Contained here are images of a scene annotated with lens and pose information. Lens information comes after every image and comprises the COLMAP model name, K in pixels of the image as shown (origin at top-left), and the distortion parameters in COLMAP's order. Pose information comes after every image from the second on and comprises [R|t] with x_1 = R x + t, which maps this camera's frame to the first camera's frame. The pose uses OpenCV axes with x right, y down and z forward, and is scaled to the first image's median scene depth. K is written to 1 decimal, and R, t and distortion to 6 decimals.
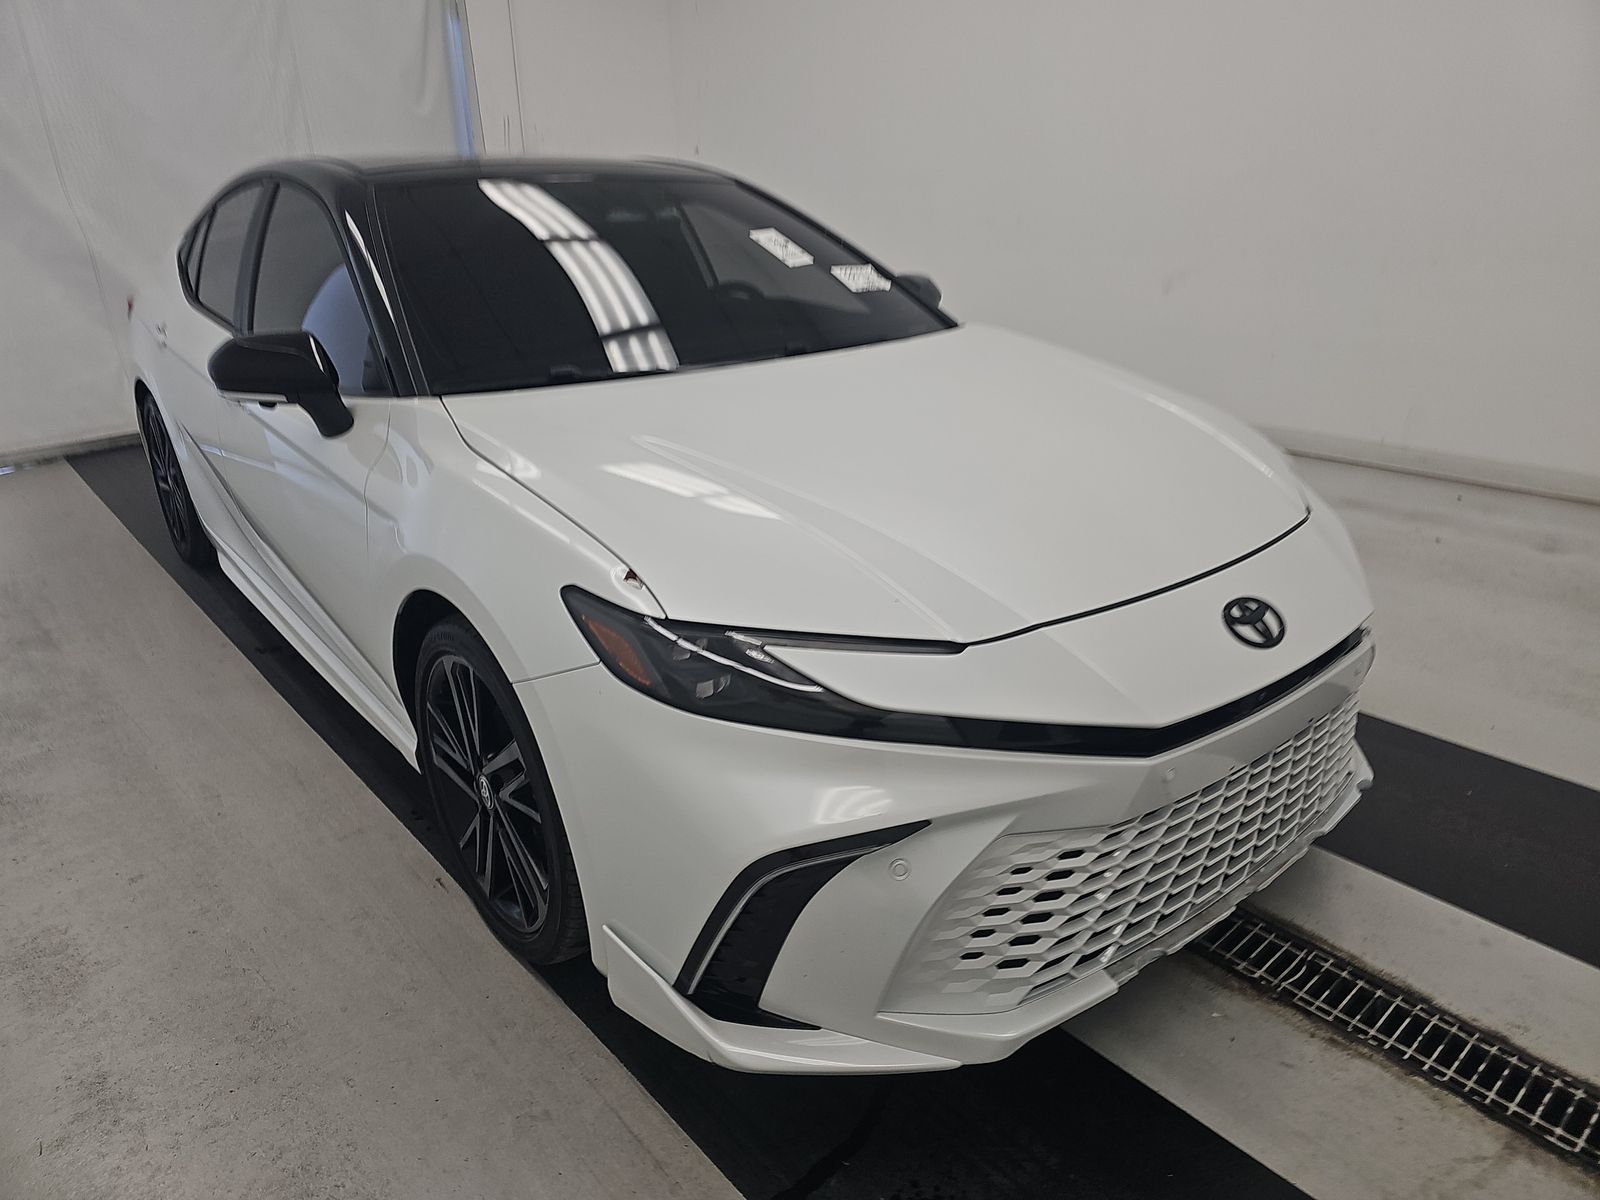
lens RADIAL K [[1076.9, 0, 804.6], [0, 1076.9, 601.3], [0, 0, 1]] dist [0.012527, -0.003684]
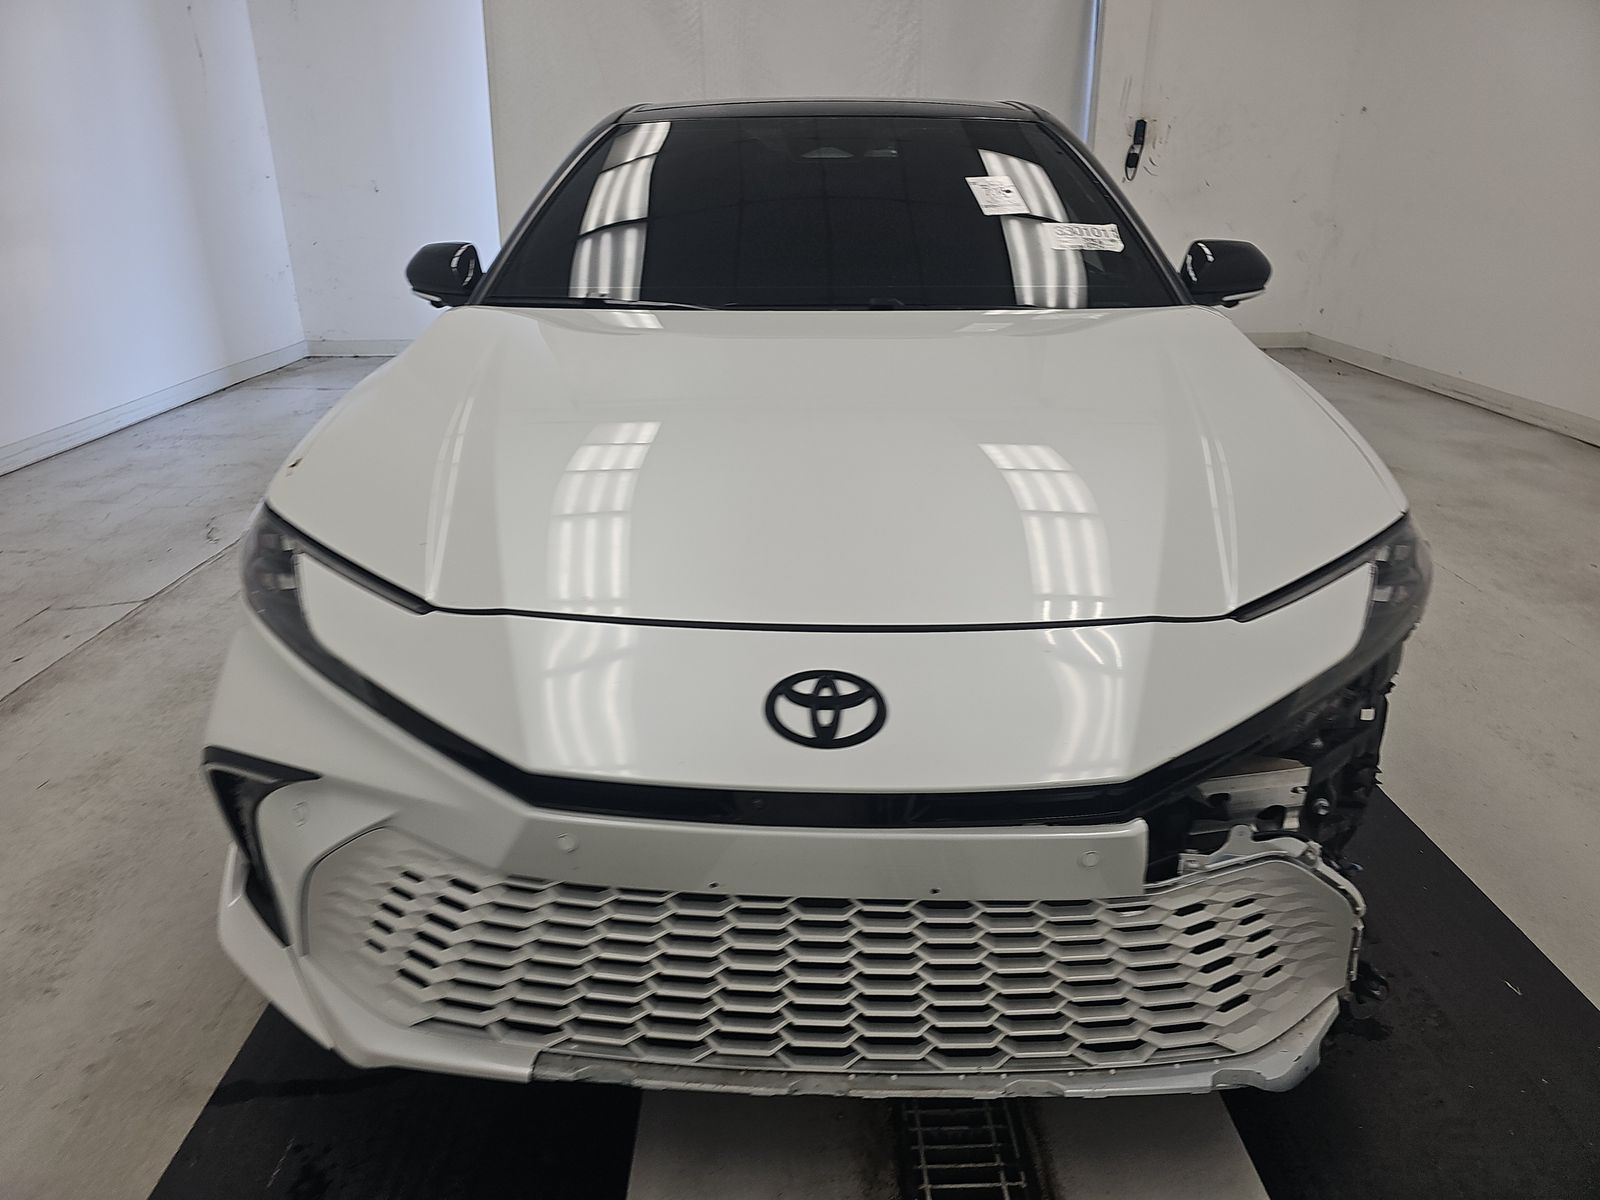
lens RADIAL K [[1076.9, 0, 802.0], [0, 1076.9, 596.5], [0, 0, 1]] dist [0.012527, -0.003684]
pose [[0.749885, 0.253257, -0.611174, 0.819485], [-0.246157, 0.964307, 0.097563, -0.115366], [0.614068, 0.077283, 0.785460, 0.445960]]
